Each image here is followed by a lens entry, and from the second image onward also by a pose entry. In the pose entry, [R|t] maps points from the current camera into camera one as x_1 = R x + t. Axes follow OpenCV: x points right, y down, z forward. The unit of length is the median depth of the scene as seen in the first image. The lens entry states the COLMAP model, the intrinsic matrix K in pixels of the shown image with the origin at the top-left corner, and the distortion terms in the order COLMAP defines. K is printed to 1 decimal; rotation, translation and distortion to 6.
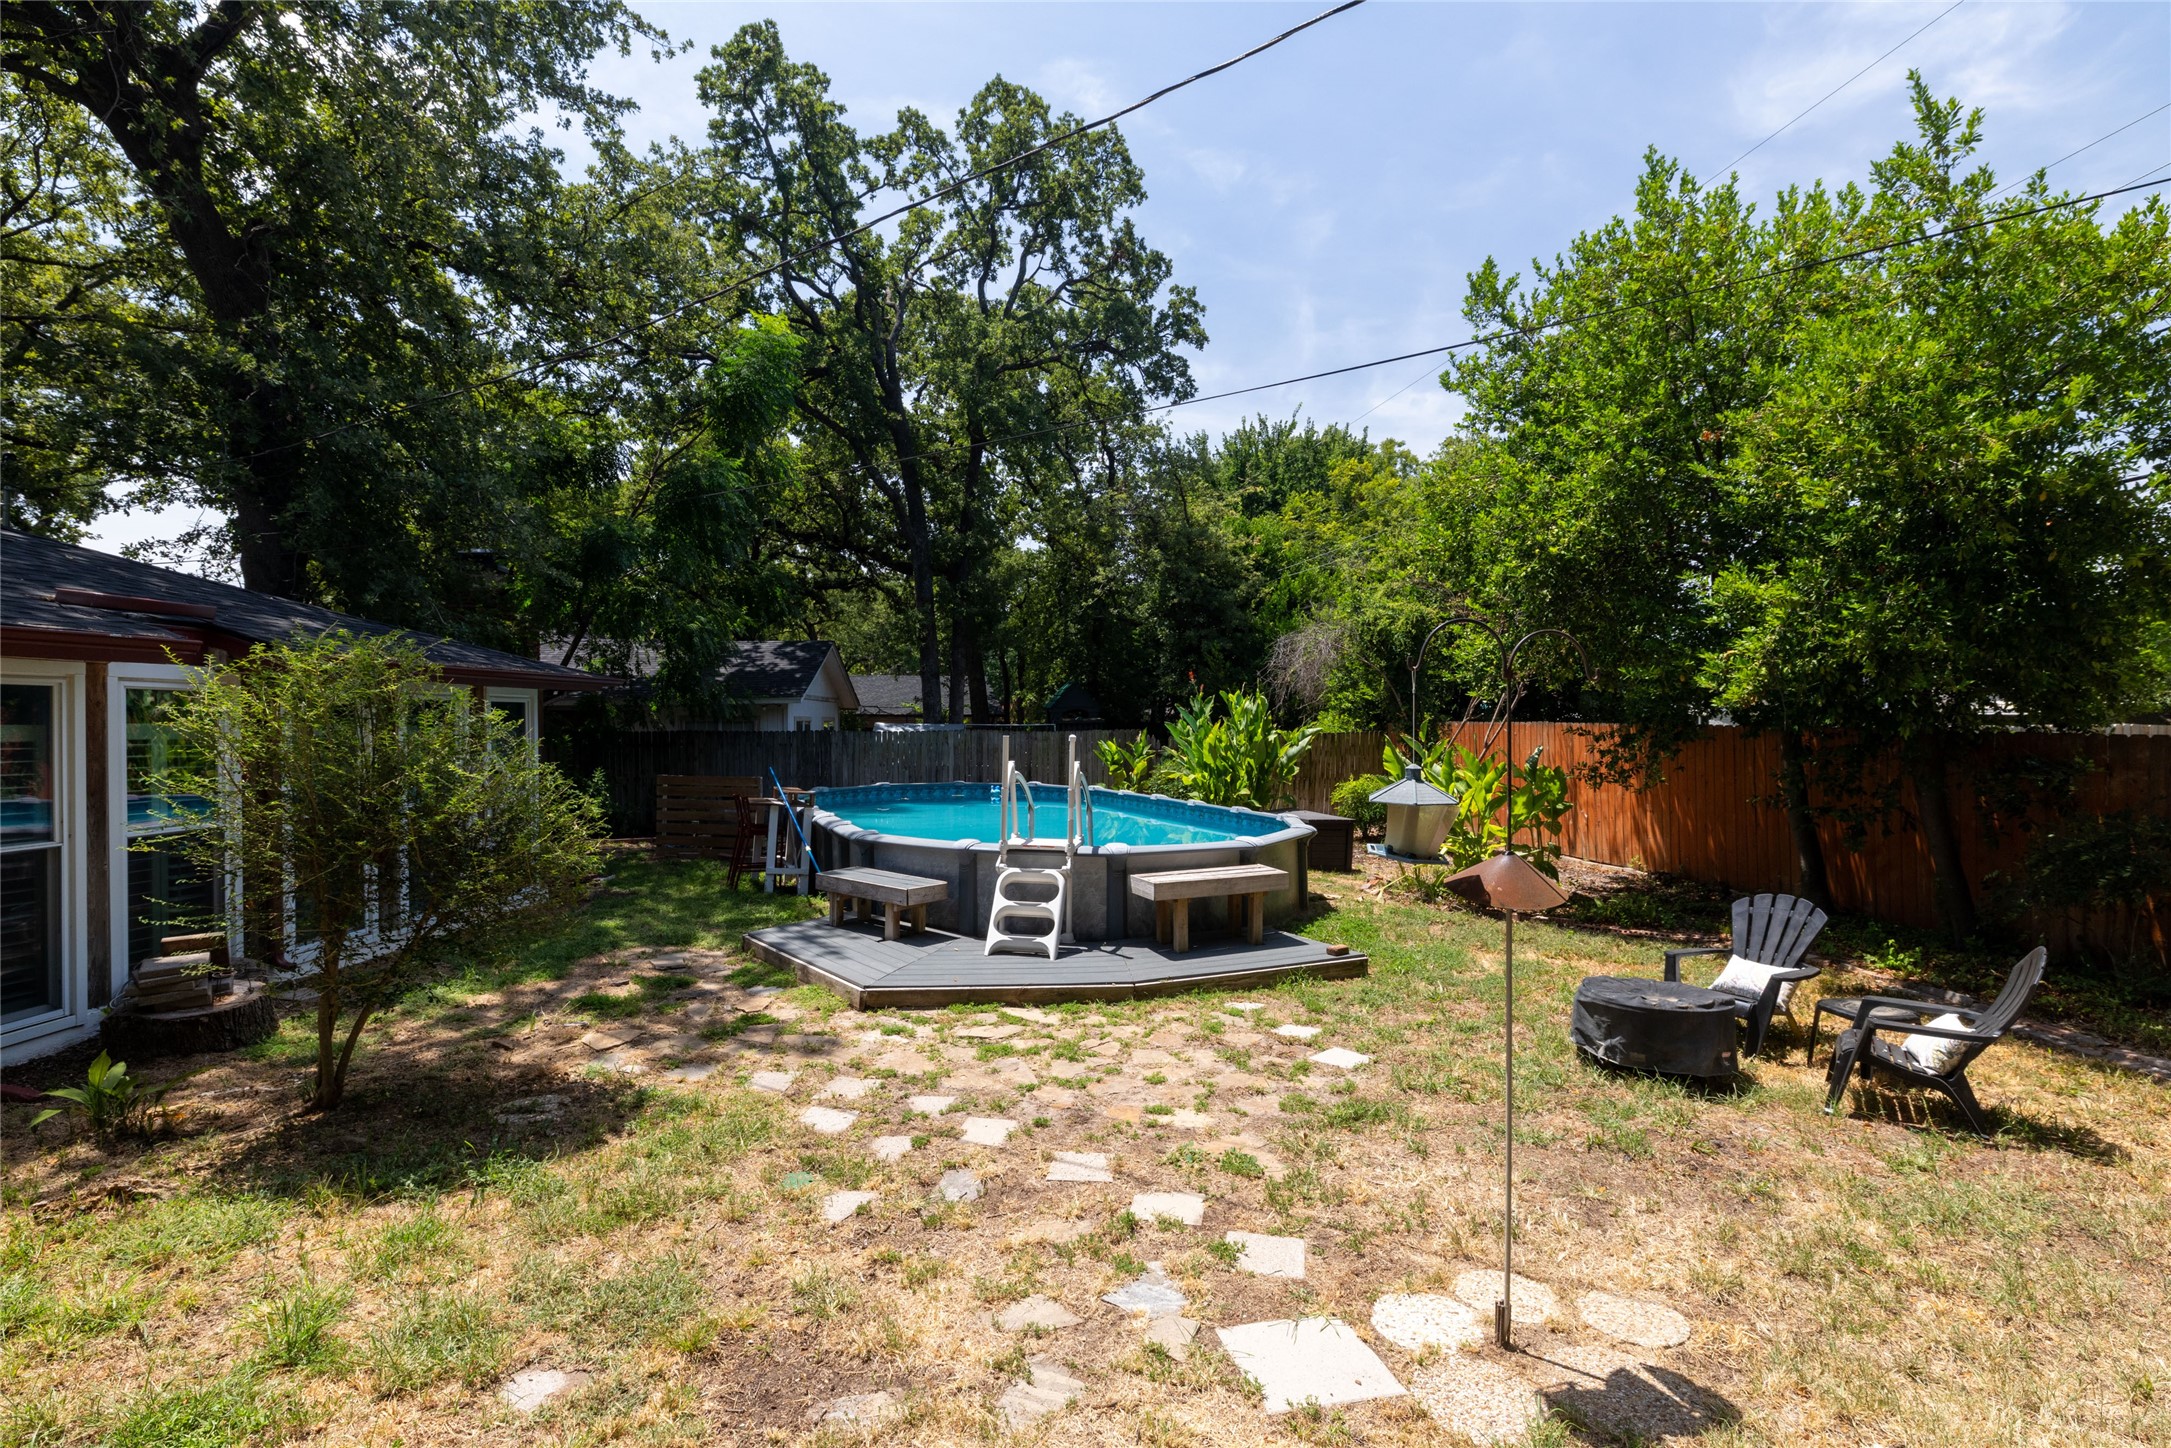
lens RADIAL K [[1066.0, 0, 1085.5], [0, 1066.0, 724.0], [0, 0, 1]] dist [0.000157, -0.000158]
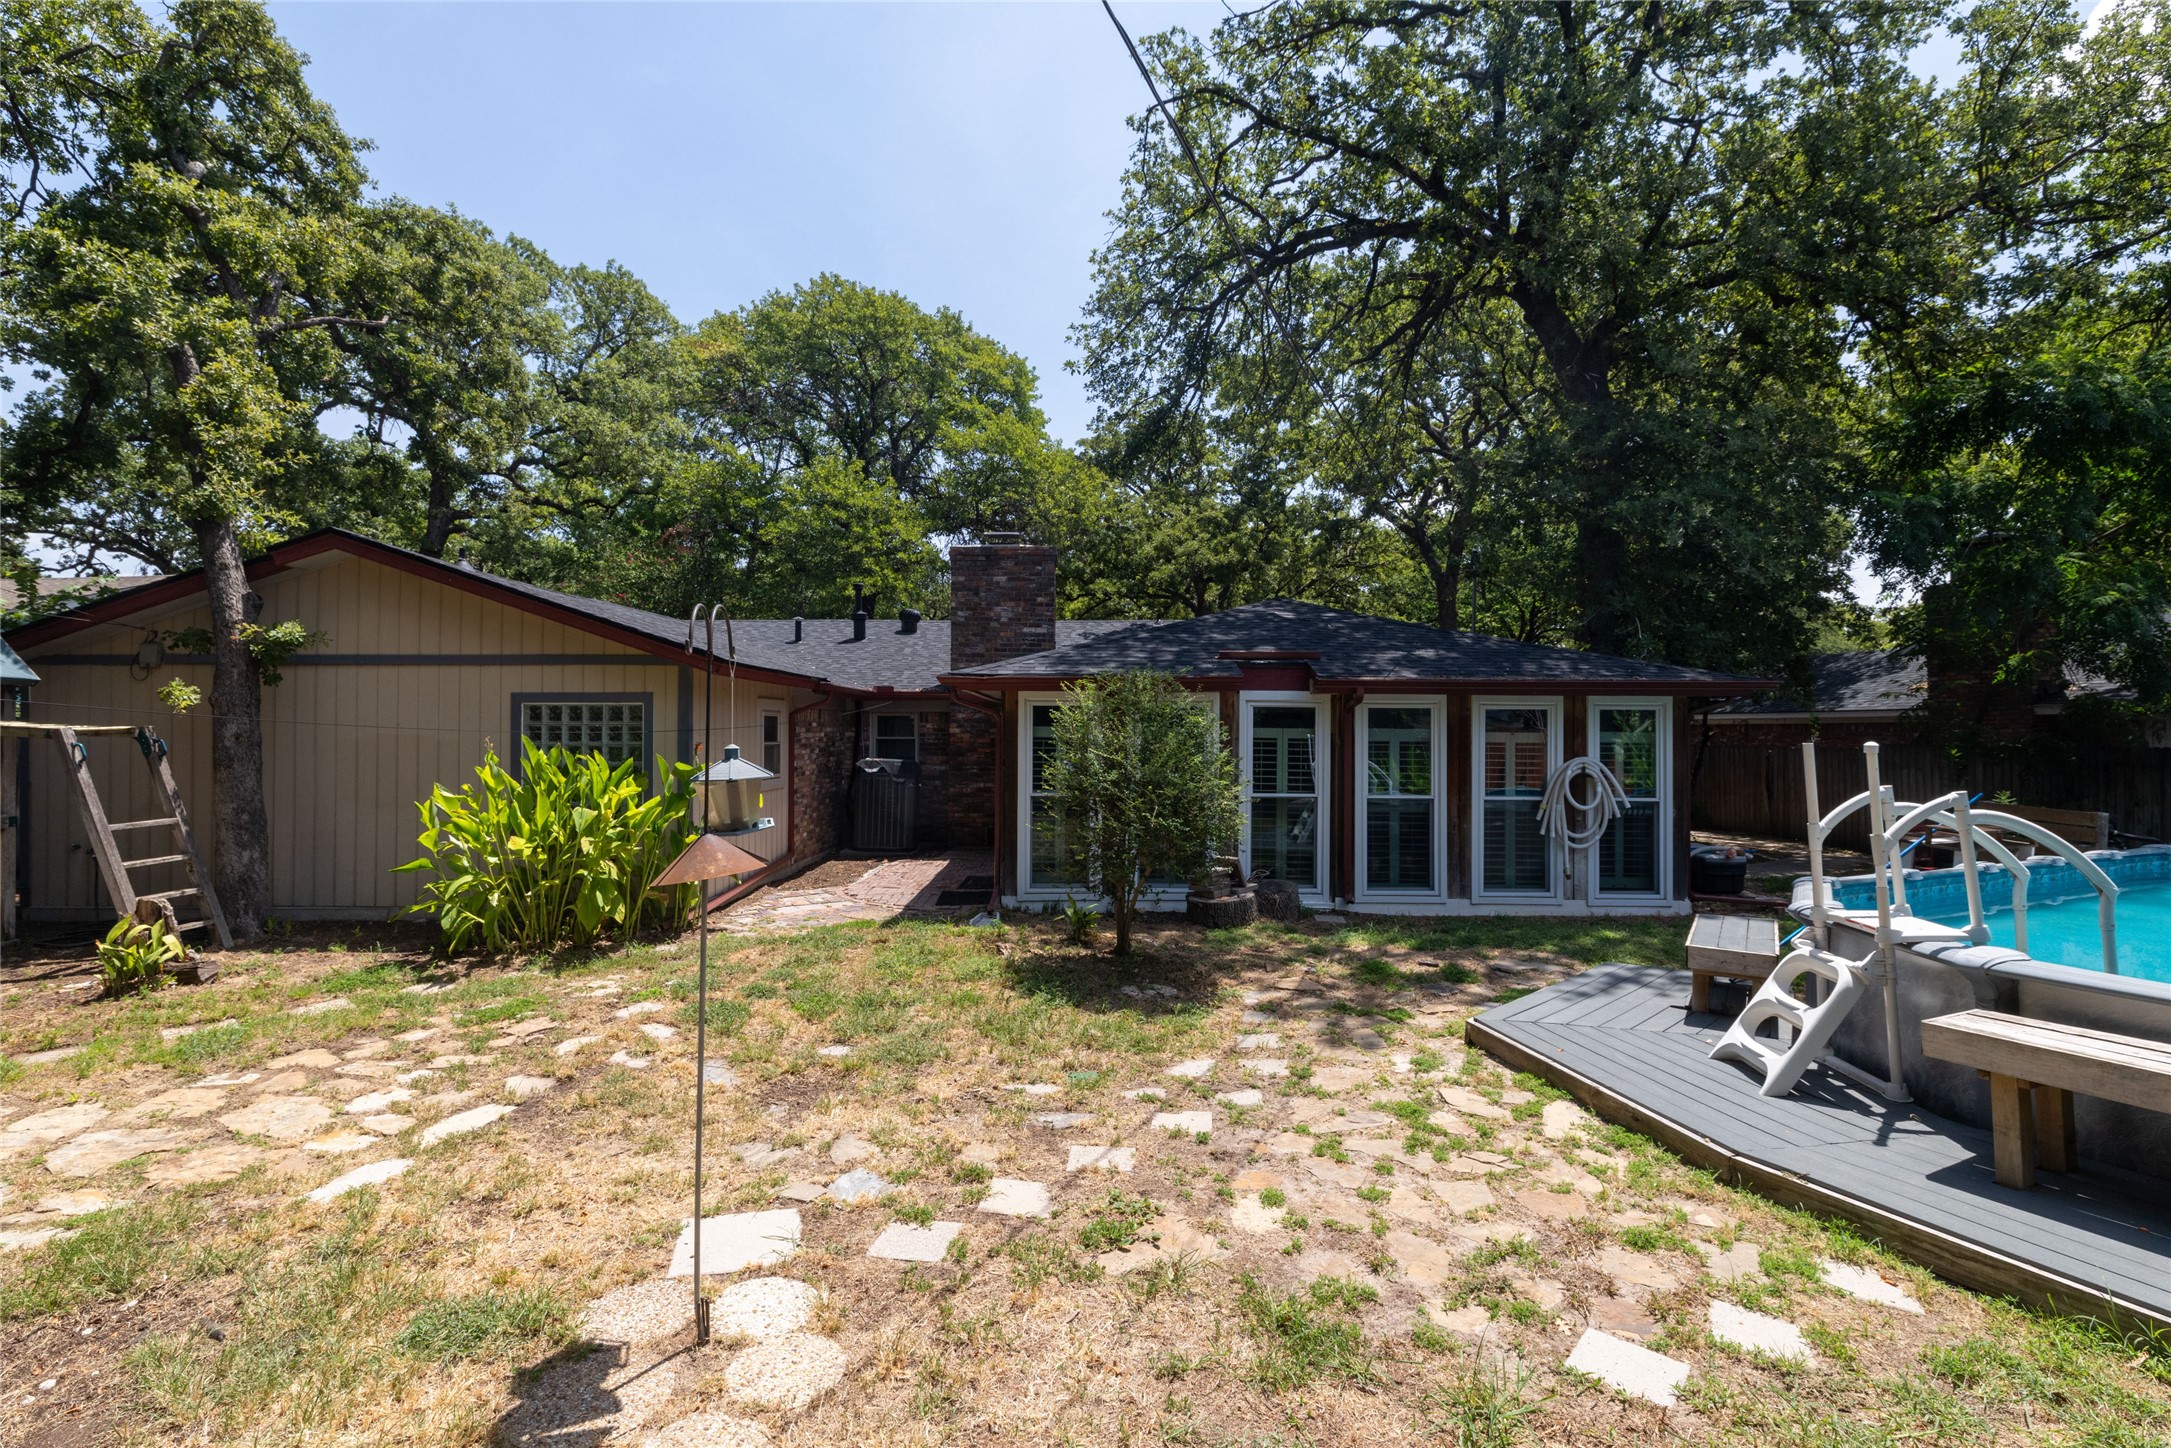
lens RADIAL K [[1066.0, 0, 1085.5], [0, 1066.0, 724.0], [0, 0, 1]] dist [0.000157, -0.000158]
pose [[-0.012633, -0.014014, -0.999822, 0.859136], [0.000301, 0.999902, -0.014019, 0.016418], [0.999920, -0.000478, -0.012627, 0.852167]]
